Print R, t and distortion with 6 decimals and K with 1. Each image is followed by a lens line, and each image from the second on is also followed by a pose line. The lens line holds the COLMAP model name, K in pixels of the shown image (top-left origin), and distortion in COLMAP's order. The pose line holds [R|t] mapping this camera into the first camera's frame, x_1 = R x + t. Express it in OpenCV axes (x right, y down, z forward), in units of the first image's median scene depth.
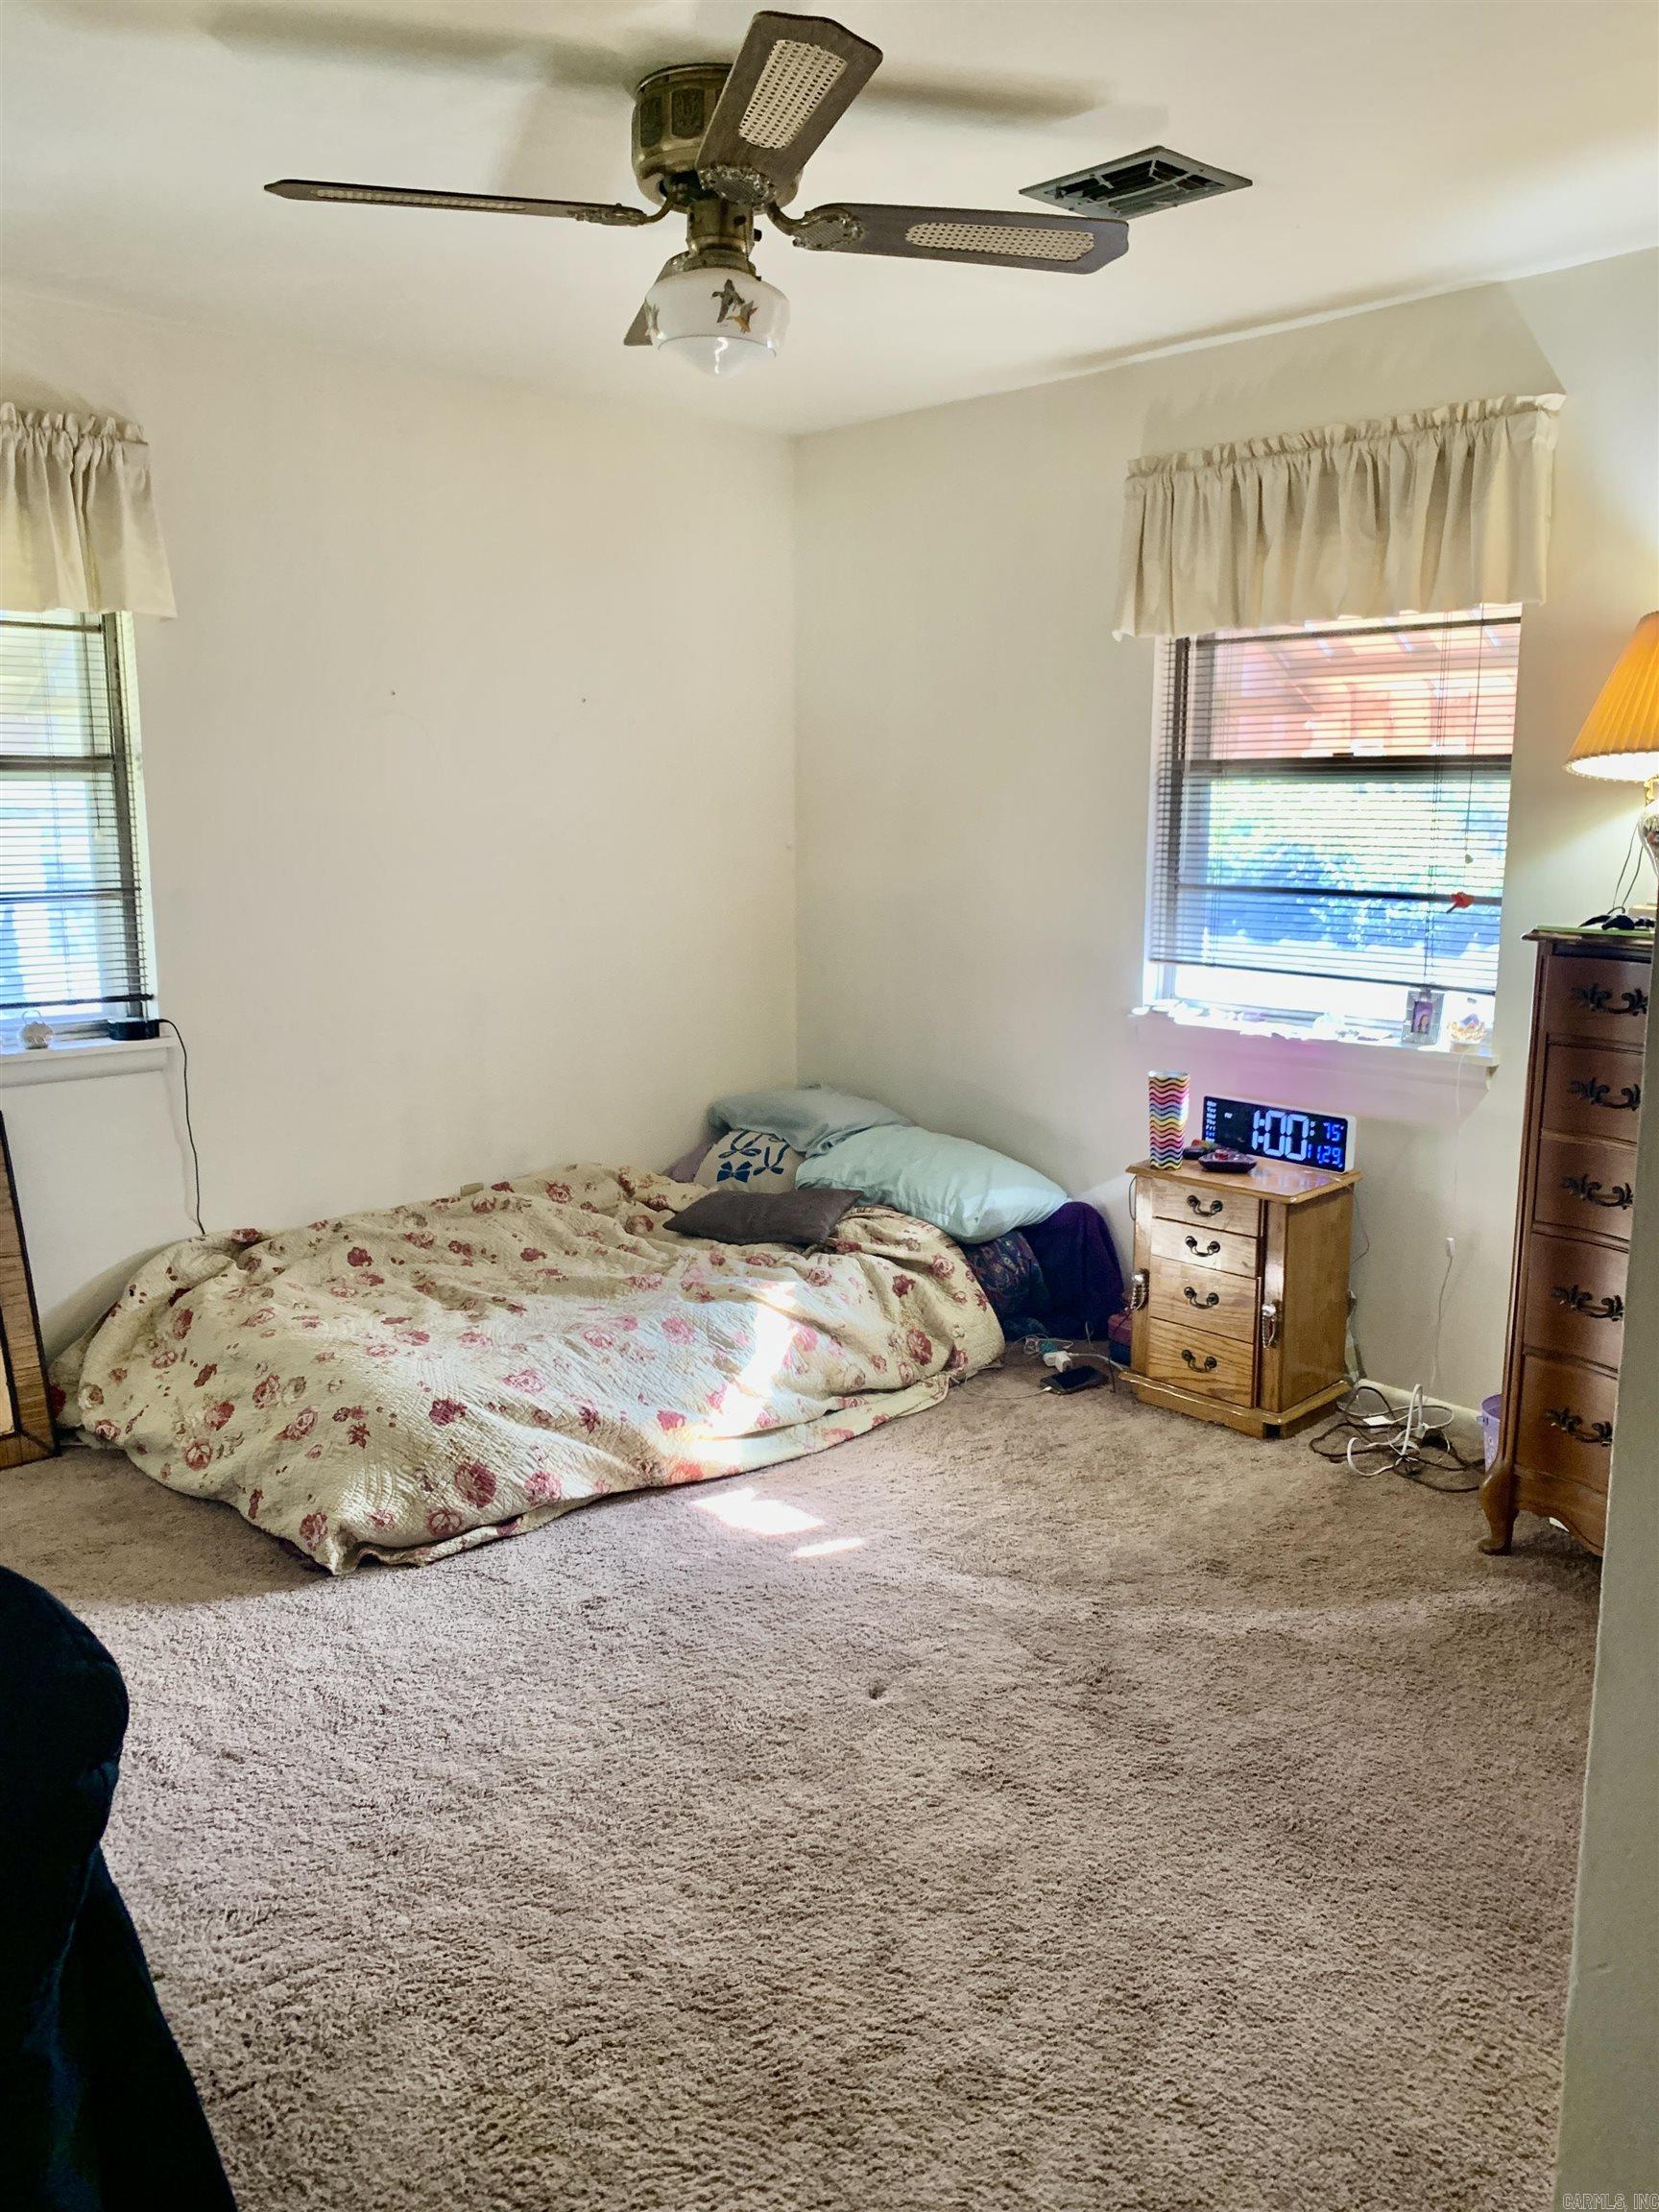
lens RADIAL K [[1684.2, 0, 832.0], [0, 1684.2, 1097.0], [0, 0, 1]] dist [0.006760, -0.000372]
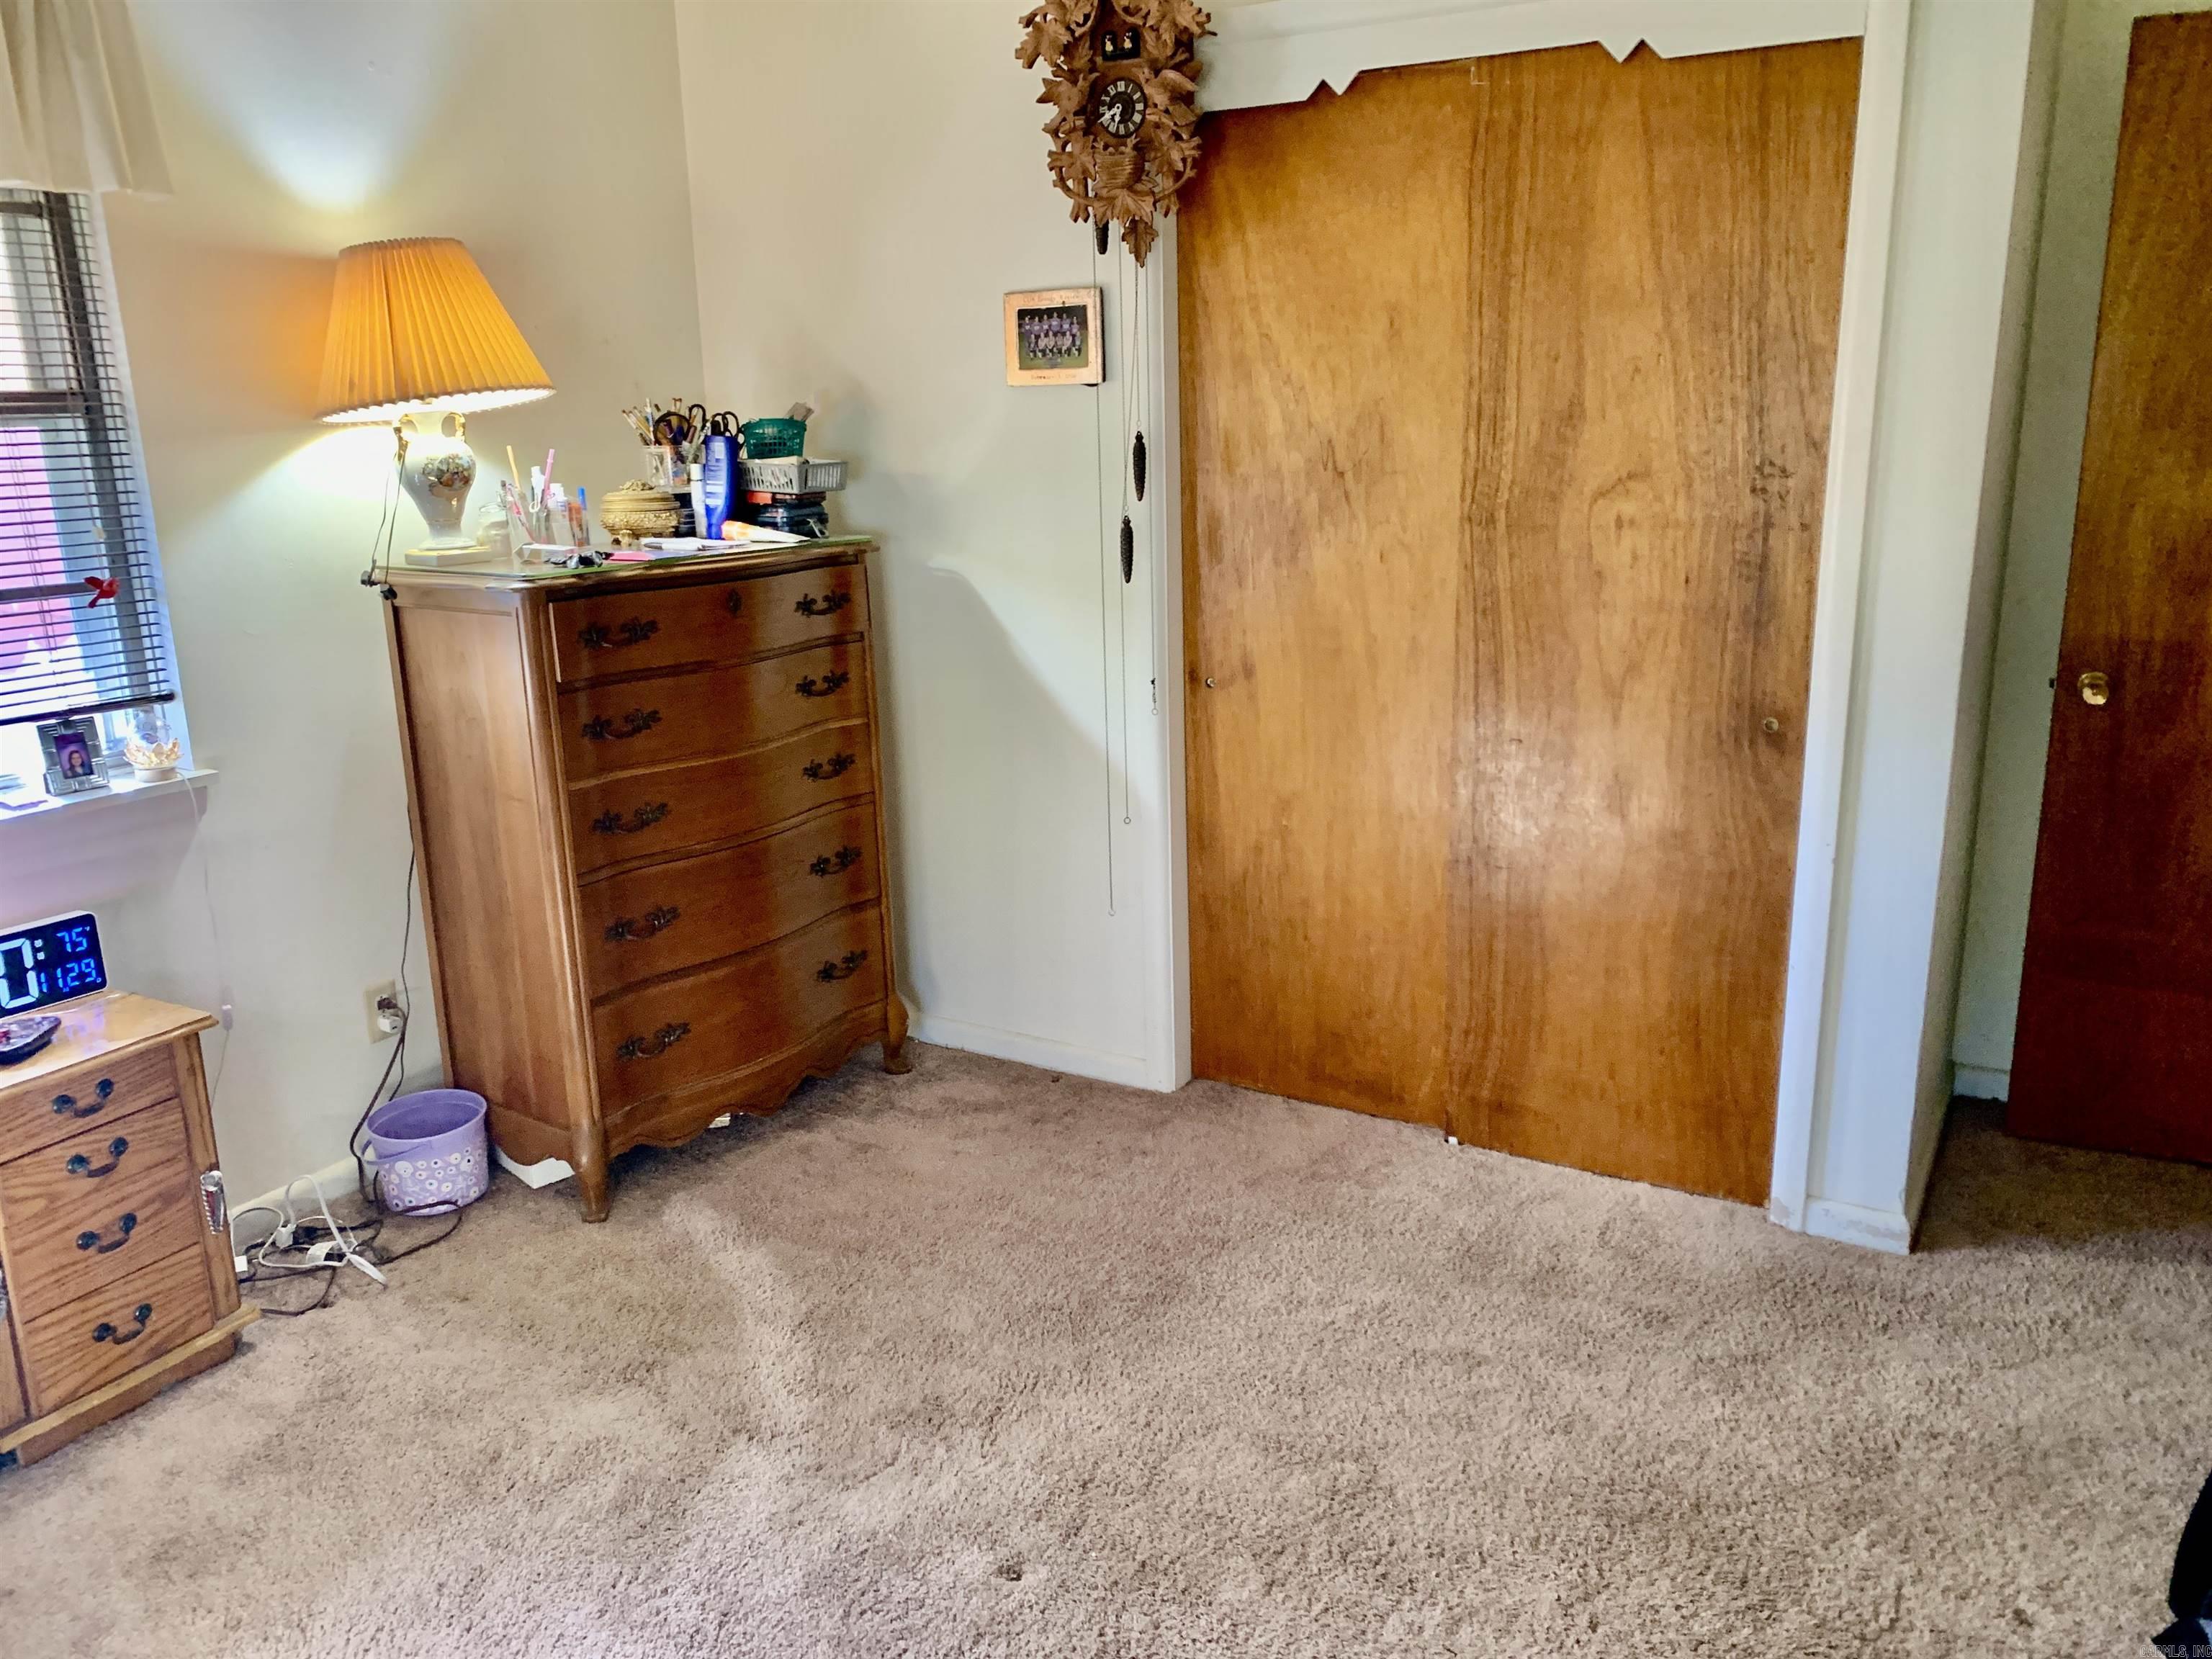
lens RADIAL K [[1684.2, 0, 1108.6], [0, 1684.2, 836.8], [0, 0, 1]] dist [0.006760, -0.000372]
pose [[-0.272669, -0.240561, 0.931548, -0.461755], [0.193155, 0.934836, 0.297947, -0.145505], [-0.942519, 0.261174, -0.208435, 0.735512]]
